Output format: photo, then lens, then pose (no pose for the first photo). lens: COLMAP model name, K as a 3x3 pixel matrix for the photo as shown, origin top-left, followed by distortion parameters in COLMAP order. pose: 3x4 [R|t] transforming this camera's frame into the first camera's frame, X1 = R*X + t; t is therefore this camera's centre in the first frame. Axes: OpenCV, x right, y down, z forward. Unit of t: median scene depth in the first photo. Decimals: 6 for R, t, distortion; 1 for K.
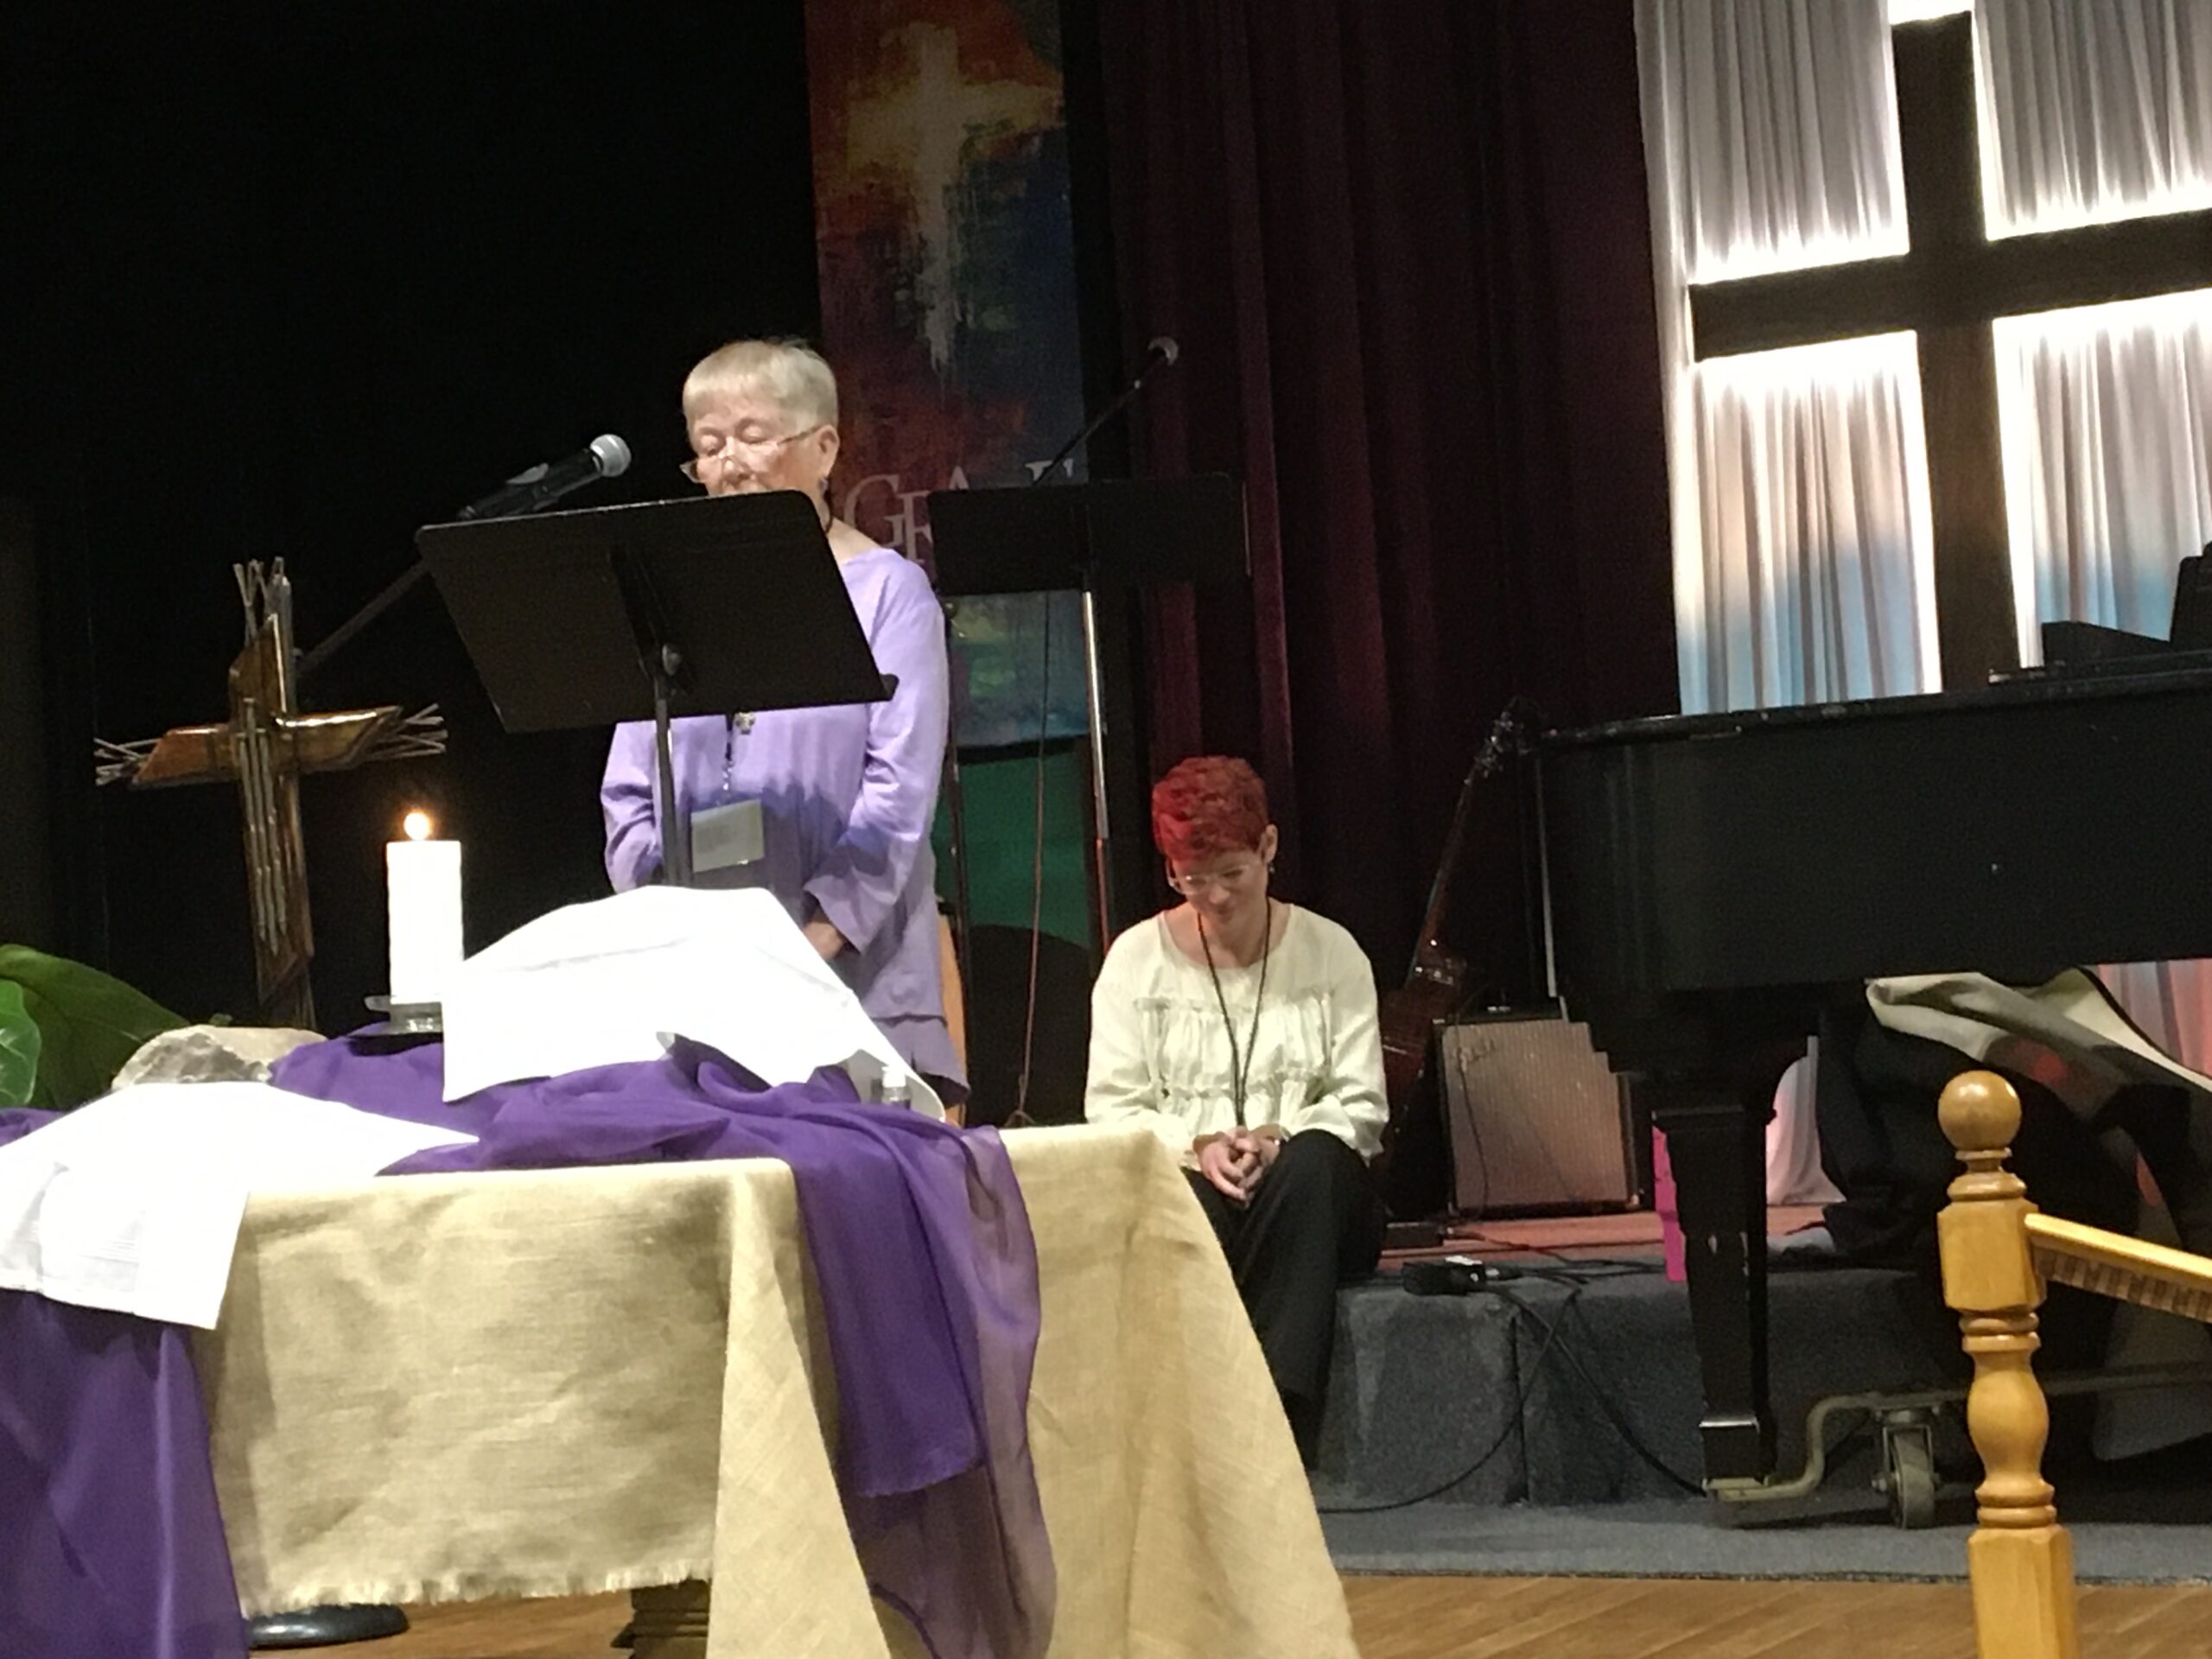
lens RADIAL K [[4430.7, 0, 1107.7], [0, 4430.7, 830.4], [0, 0, 1]] dist [0.089661, 0.000000]
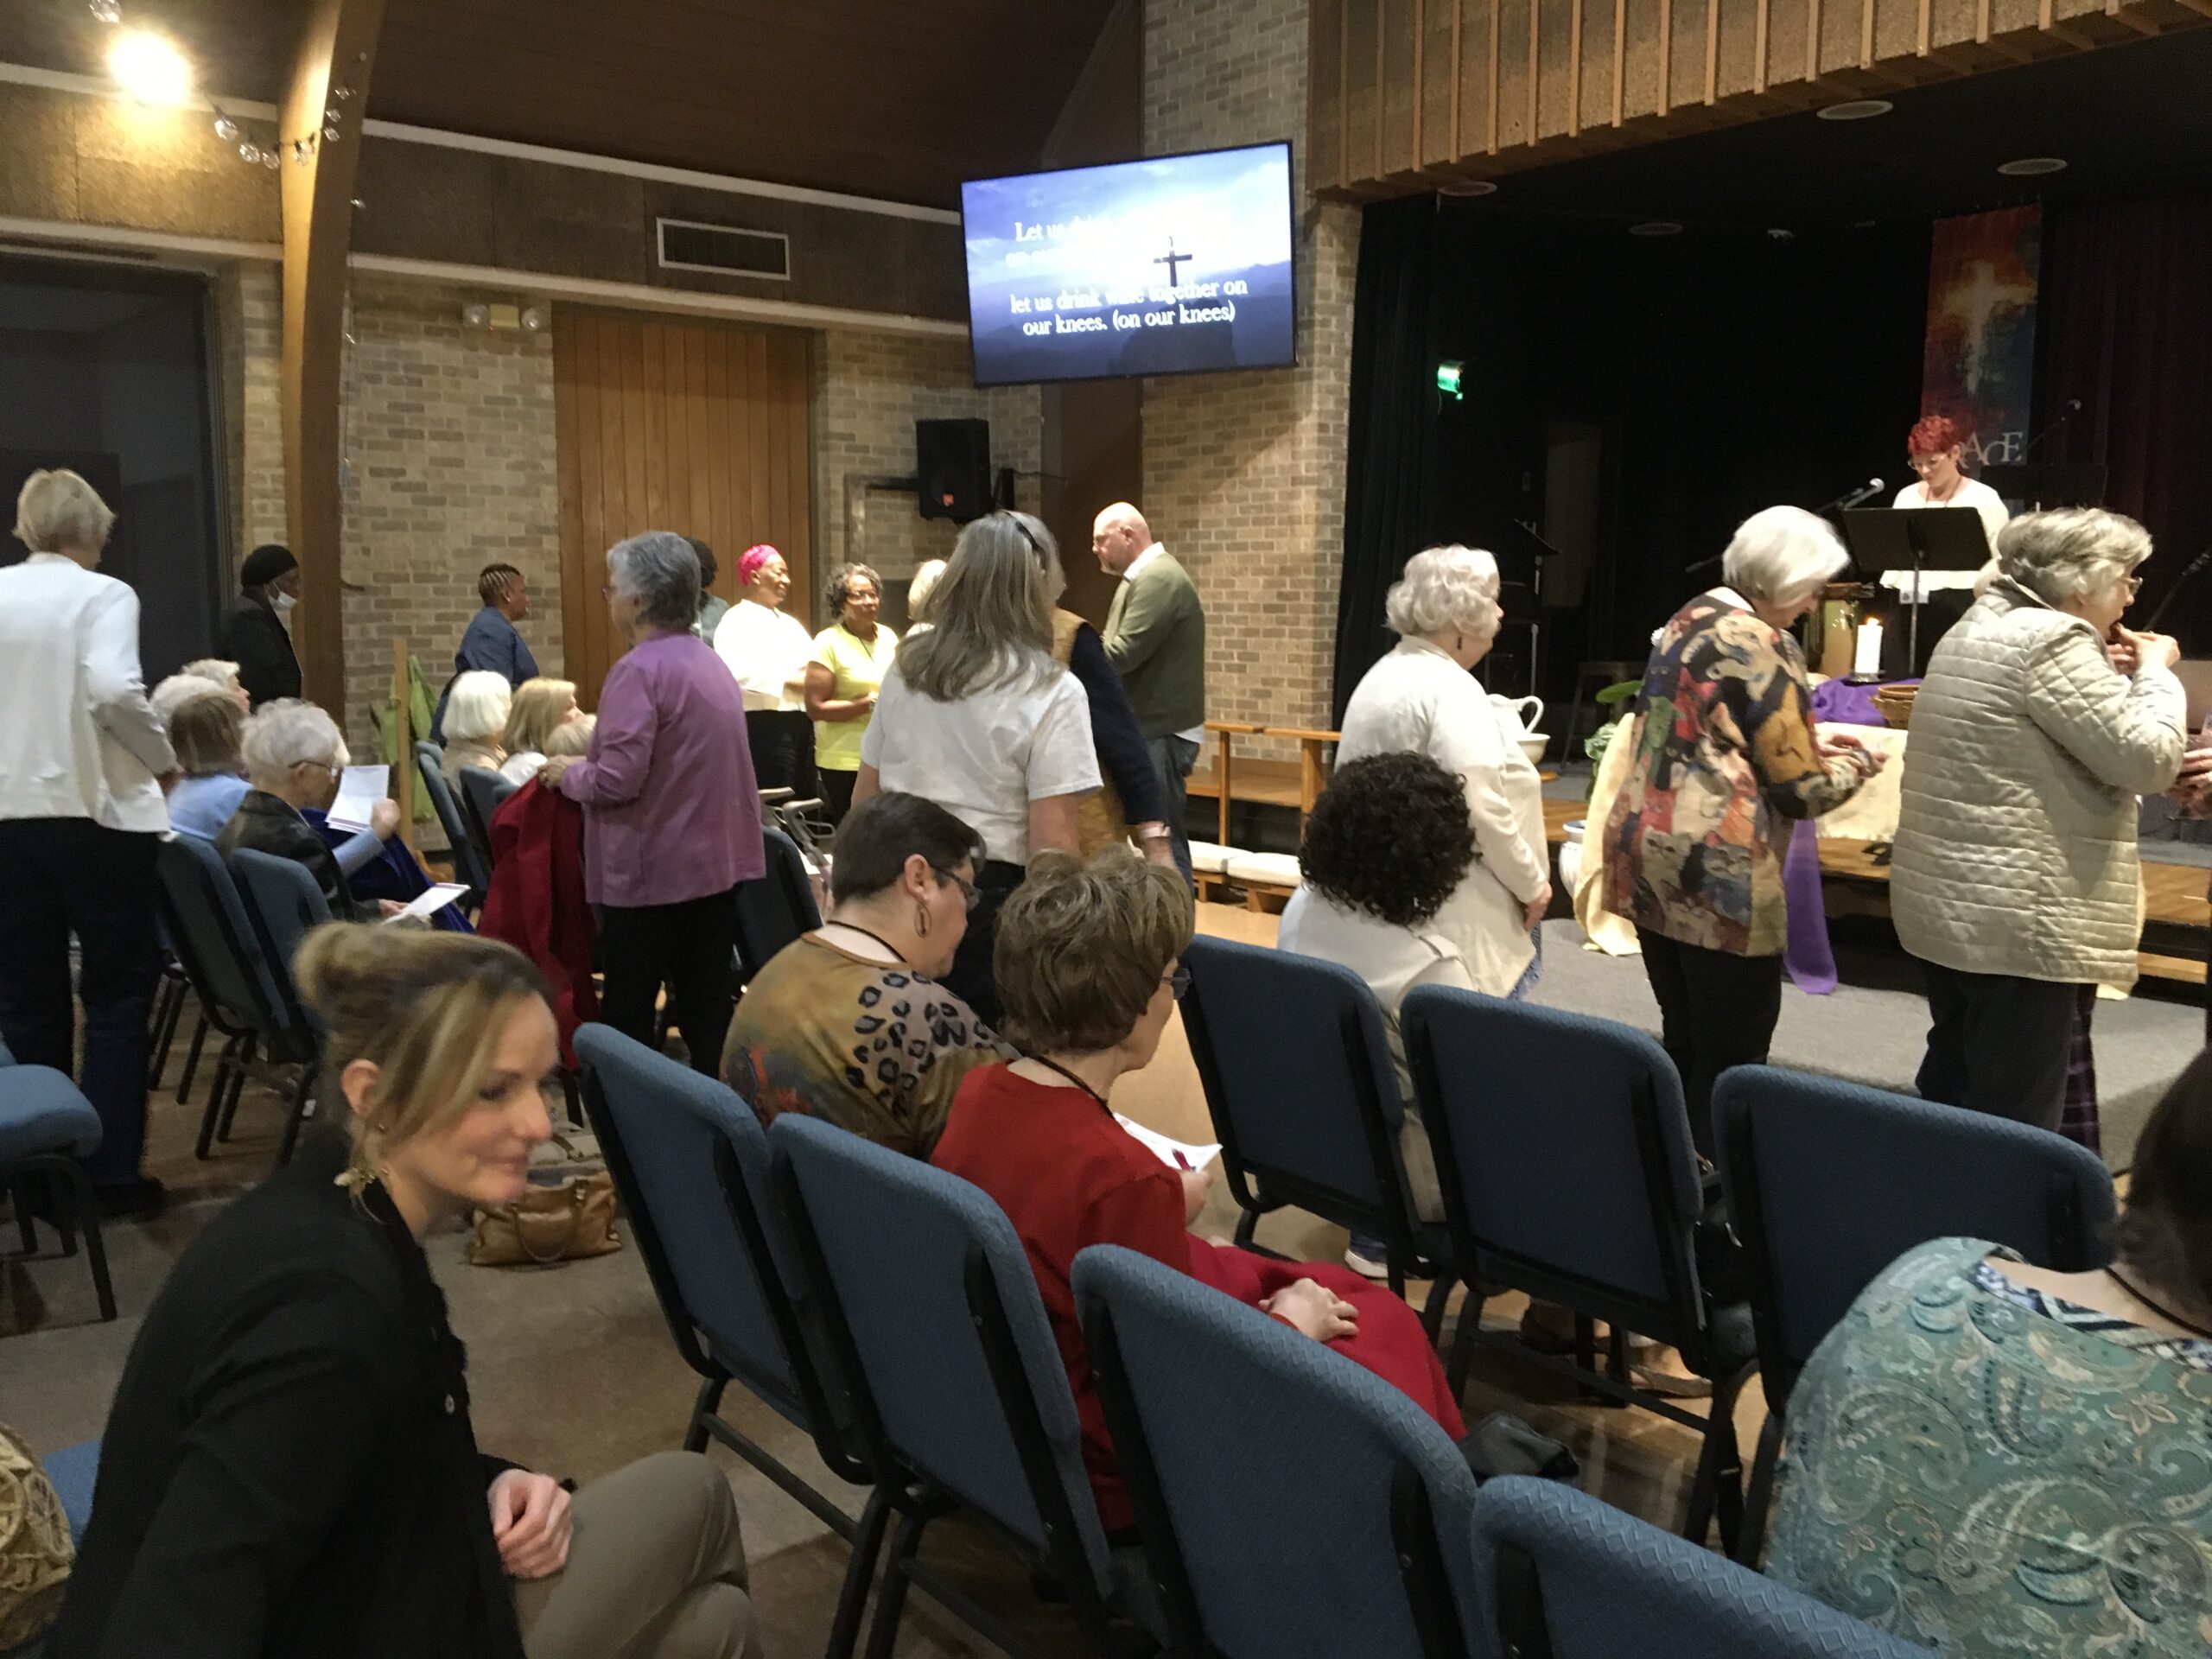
lens RADIAL K [[1861.8, 0, 1101.0], [0, 1861.8, 823.4], [0, 0, 1]] dist [0.083738, -0.126201]
pose [[0.918407, 0.114505, -0.378704, -0.120940], [-0.043008, 0.980424, 0.192143, -0.095919], [0.393292, -0.160178, 0.905353, -0.564213]]
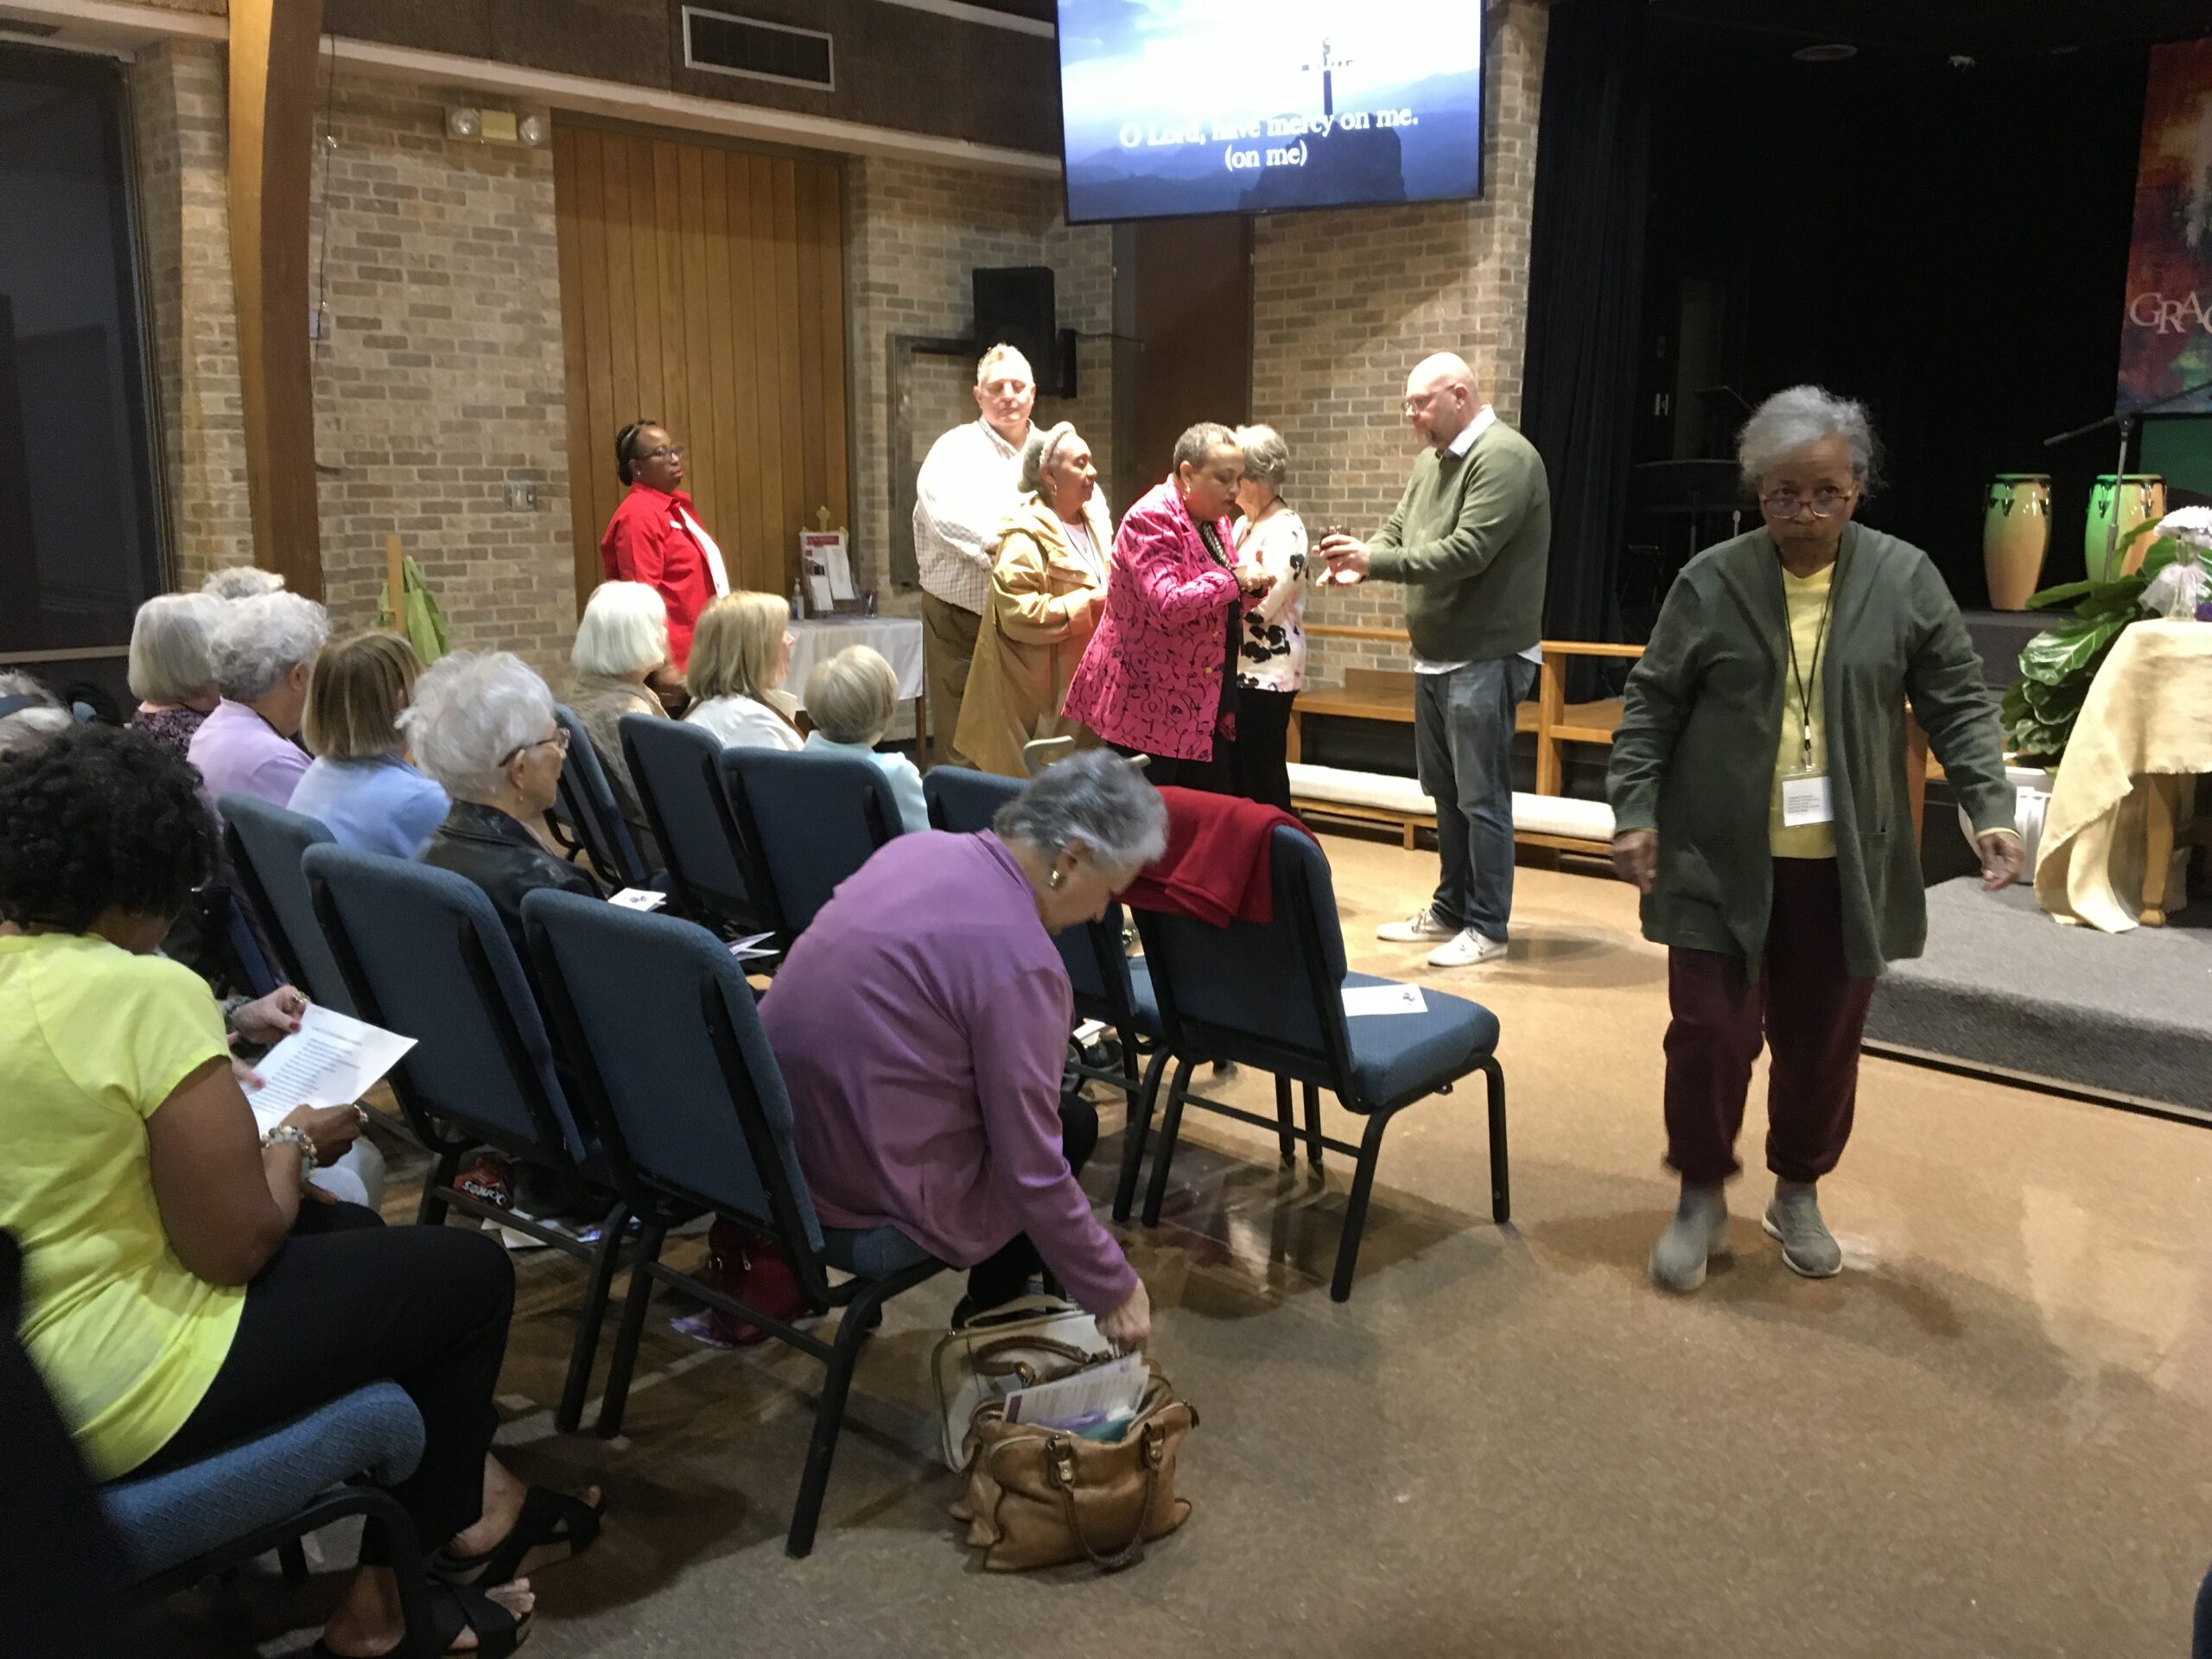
lens RADIAL K [[1861.8, 0, 1102.3], [0, 1861.8, 824.1], [0, 0, 1]] dist [0.083738, -0.126201]
pose [[0.952136, 0.117784, -0.282070, -0.552707], [-0.047507, 0.968588, 0.244092, -0.050219], [0.301960, -0.219009, 0.927823, -0.353139]]
